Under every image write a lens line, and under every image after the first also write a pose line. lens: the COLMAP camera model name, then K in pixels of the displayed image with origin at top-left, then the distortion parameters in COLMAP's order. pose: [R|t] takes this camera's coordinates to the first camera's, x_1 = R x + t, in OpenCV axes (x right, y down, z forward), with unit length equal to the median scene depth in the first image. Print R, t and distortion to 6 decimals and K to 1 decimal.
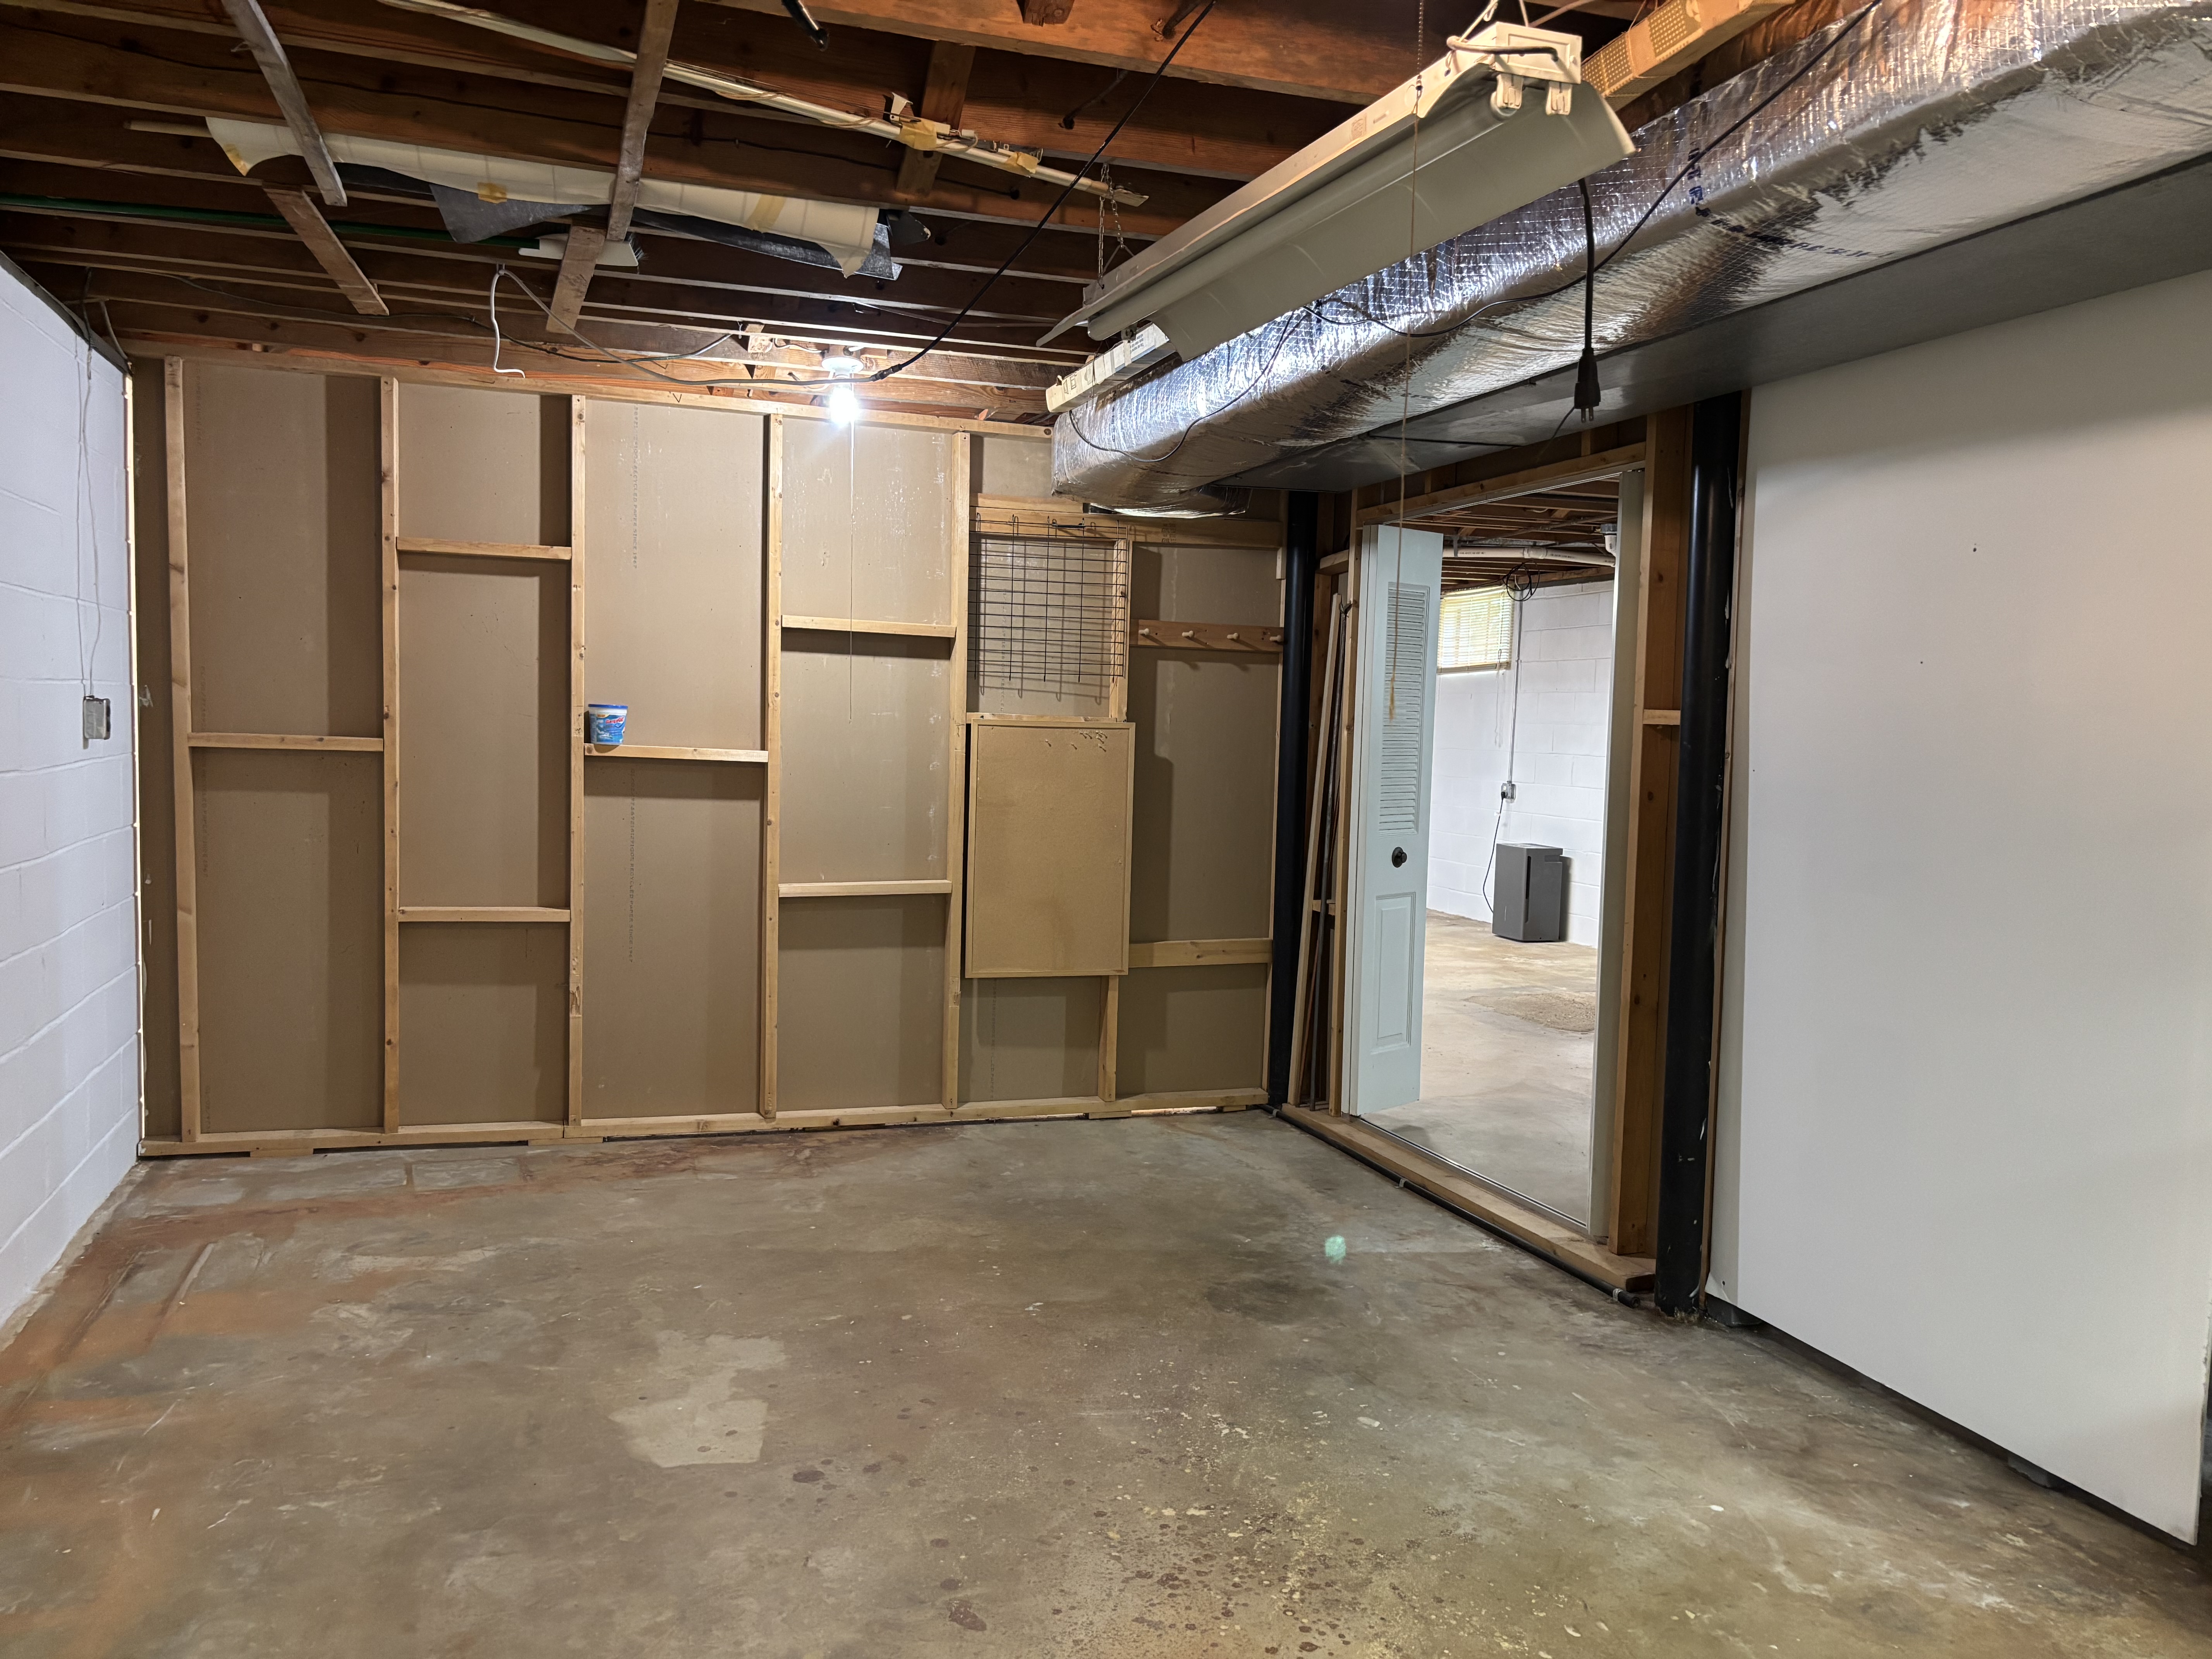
lens RADIAL K [[1664.0, 0, 1106.0], [0, 1664.0, 829.5], [0, 0, 1]] dist [0.006384, -0.001892]
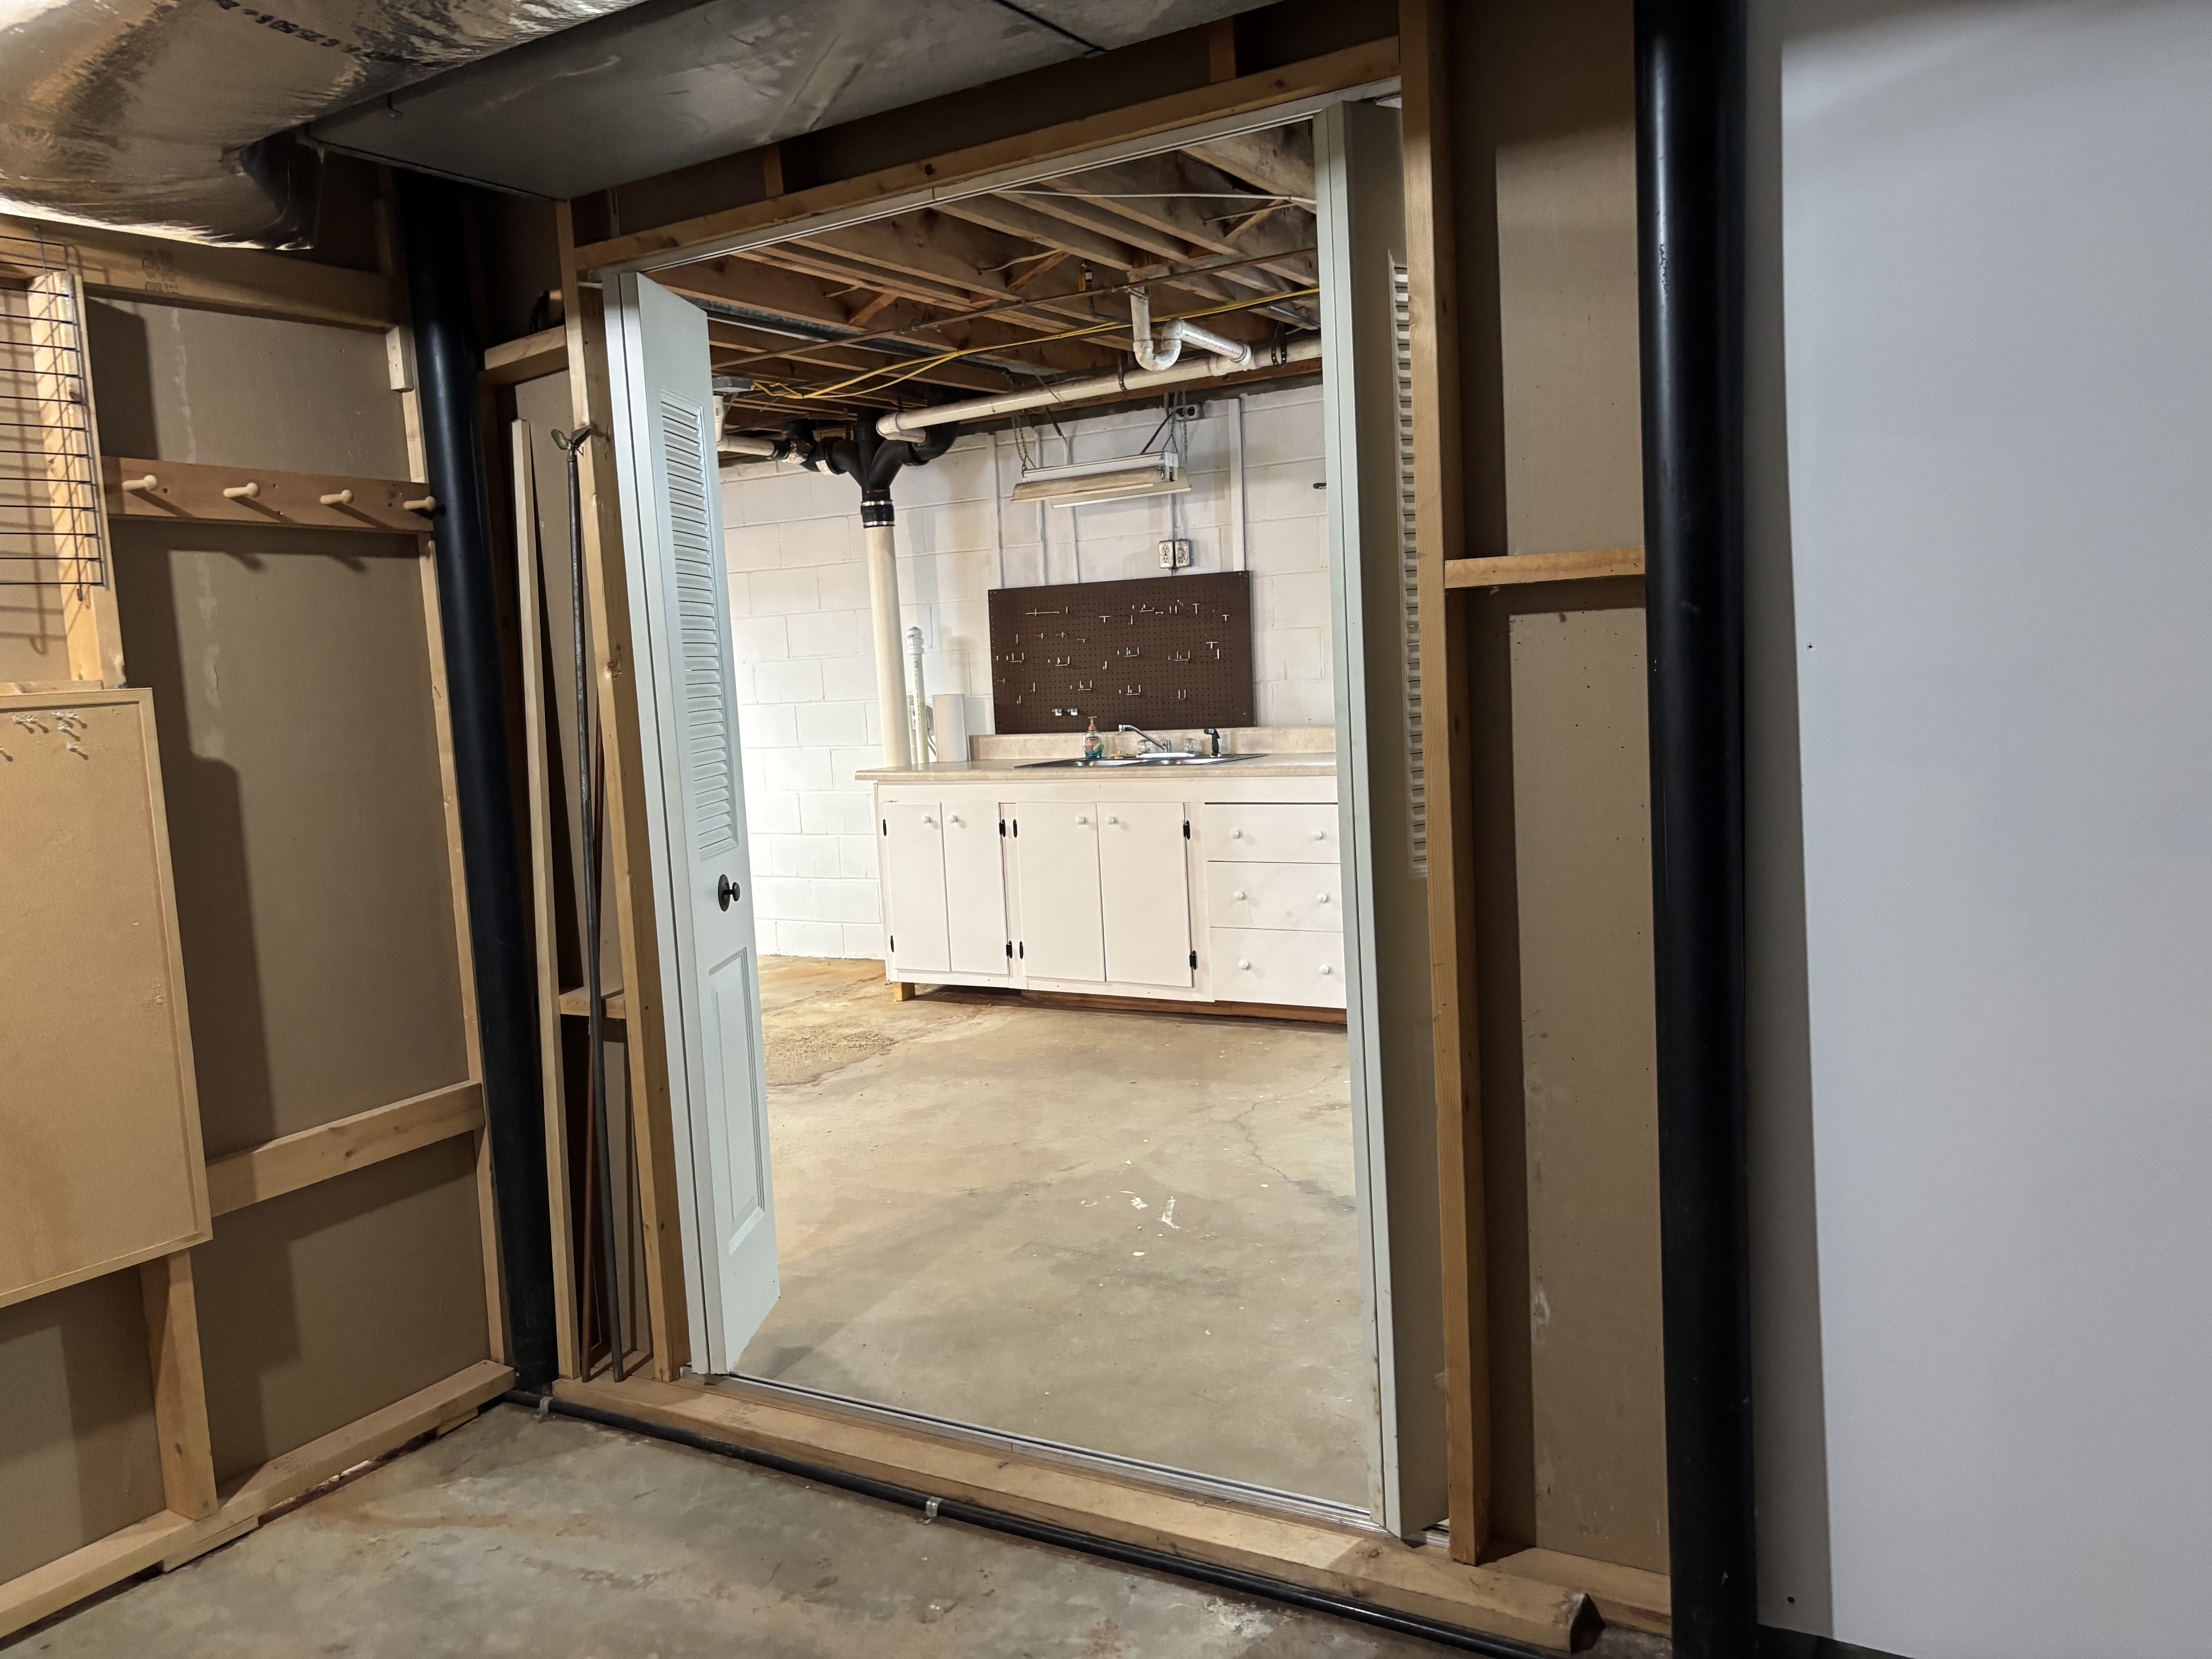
lens RADIAL K [[1664.0, 0, 1106.0], [0, 1664.0, 829.5], [0, 0, 1]] dist [0.006384, -0.001892]
pose [[0.762012, -0.132452, 0.633873, -0.075424], [0.117073, 0.990907, 0.066317, -0.025756], [-0.636893, 0.023675, 0.770589, 0.486112]]
